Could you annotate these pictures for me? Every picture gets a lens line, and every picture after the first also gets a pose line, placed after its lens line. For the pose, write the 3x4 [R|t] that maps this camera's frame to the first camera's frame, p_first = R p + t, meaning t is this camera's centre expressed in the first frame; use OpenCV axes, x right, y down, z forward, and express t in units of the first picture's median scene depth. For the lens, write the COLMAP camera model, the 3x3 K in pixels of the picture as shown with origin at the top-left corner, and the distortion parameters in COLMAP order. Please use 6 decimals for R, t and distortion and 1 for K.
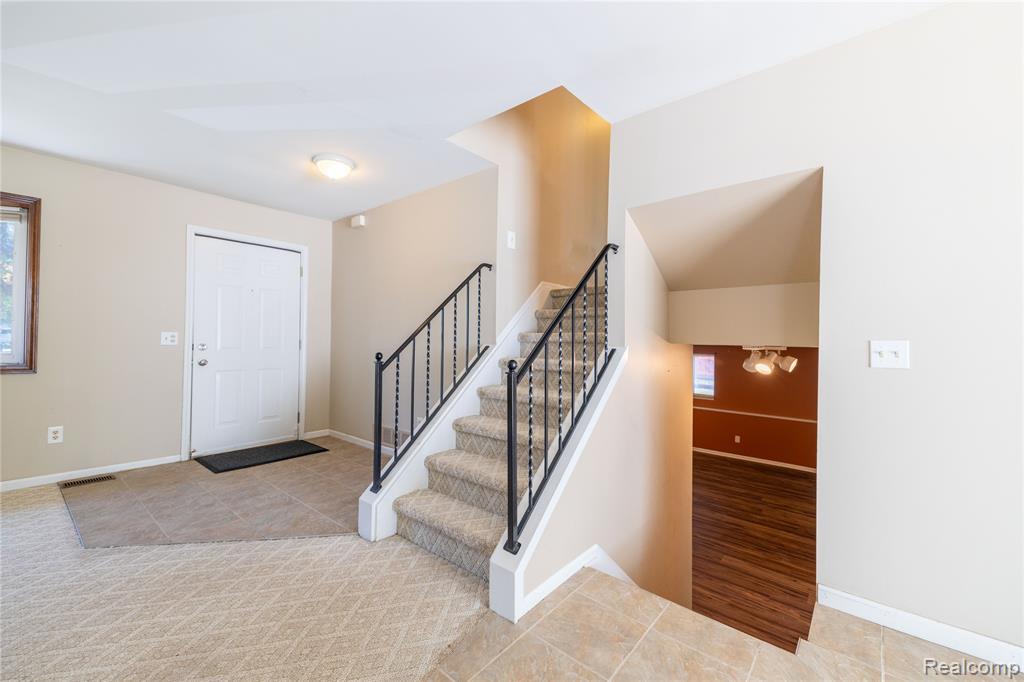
lens RADIAL K [[415.1, 0, 512.3], [0, 415.1, 338.3], [0, 0, 1]] dist [0.058402, -0.022050]
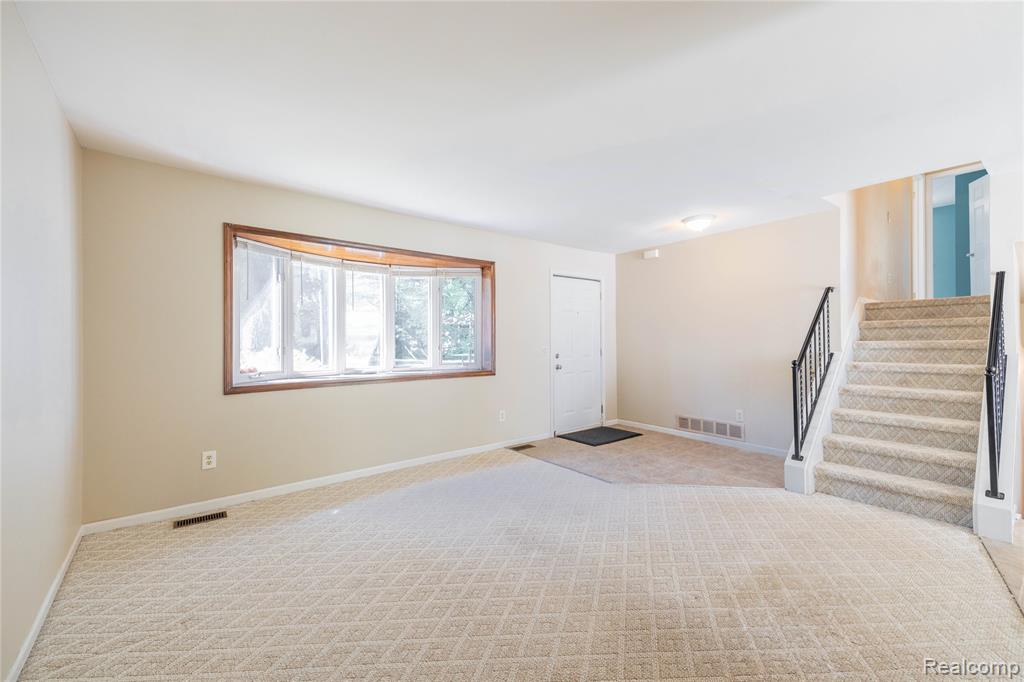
lens RADIAL K [[415.1, 0, 512.3], [0, 415.1, 338.3], [0, 0, 1]] dist [0.058402, -0.022050]
pose [[0.979618, -0.025431, -0.199253, -0.729366], [0.024983, 0.999677, -0.004763, -0.041682], [0.199309, -0.000312, 0.979937, -0.431716]]
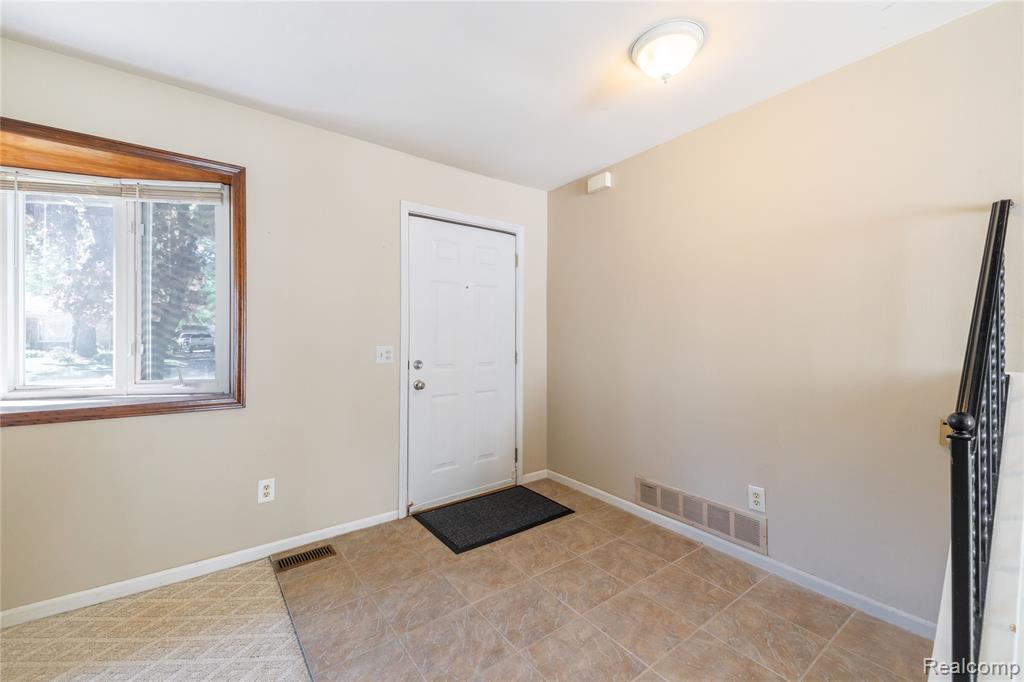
lens RADIAL K [[415.1, 0, 512.3], [0, 415.1, 338.3], [0, 0, 1]] dist [0.058402, -0.022050]
pose [[0.975141, -0.012464, -0.221237, -0.489747], [0.014007, 0.999887, 0.005406, -0.033695], [0.221144, -0.008370, 0.975205, 0.390488]]
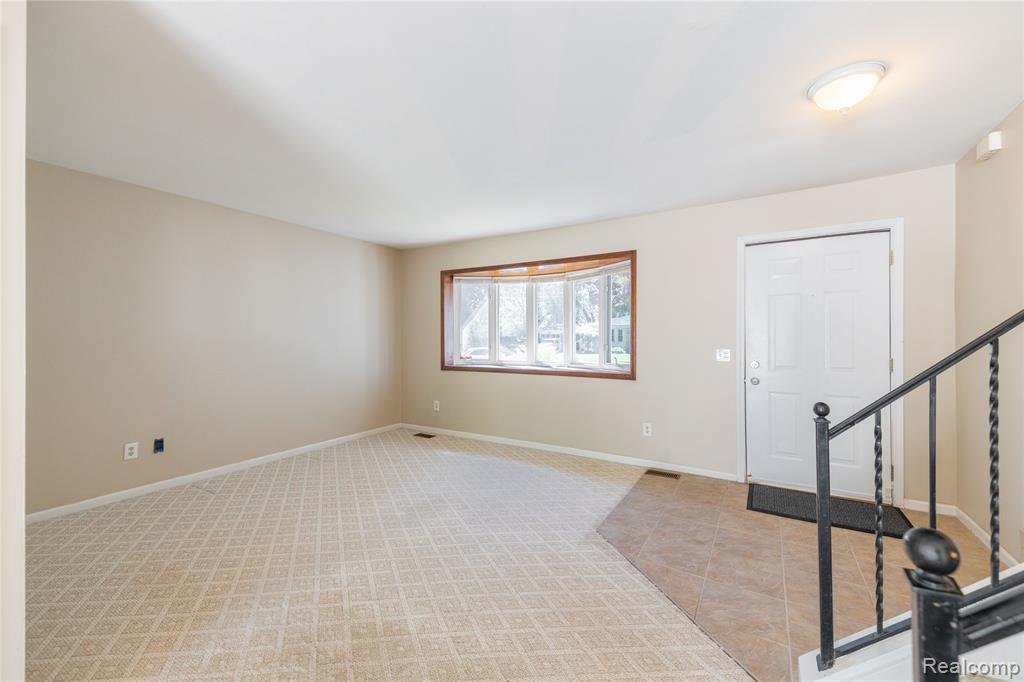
lens RADIAL K [[415.1, 0, 512.3], [0, 415.1, 338.3], [0, 0, 1]] dist [0.058402, -0.022050]
pose [[0.161674, -0.017431, -0.986690, 0.113943], [0.007107, 0.999839, -0.016499, -0.030608], [0.986819, -0.004345, 0.161772, 0.402373]]
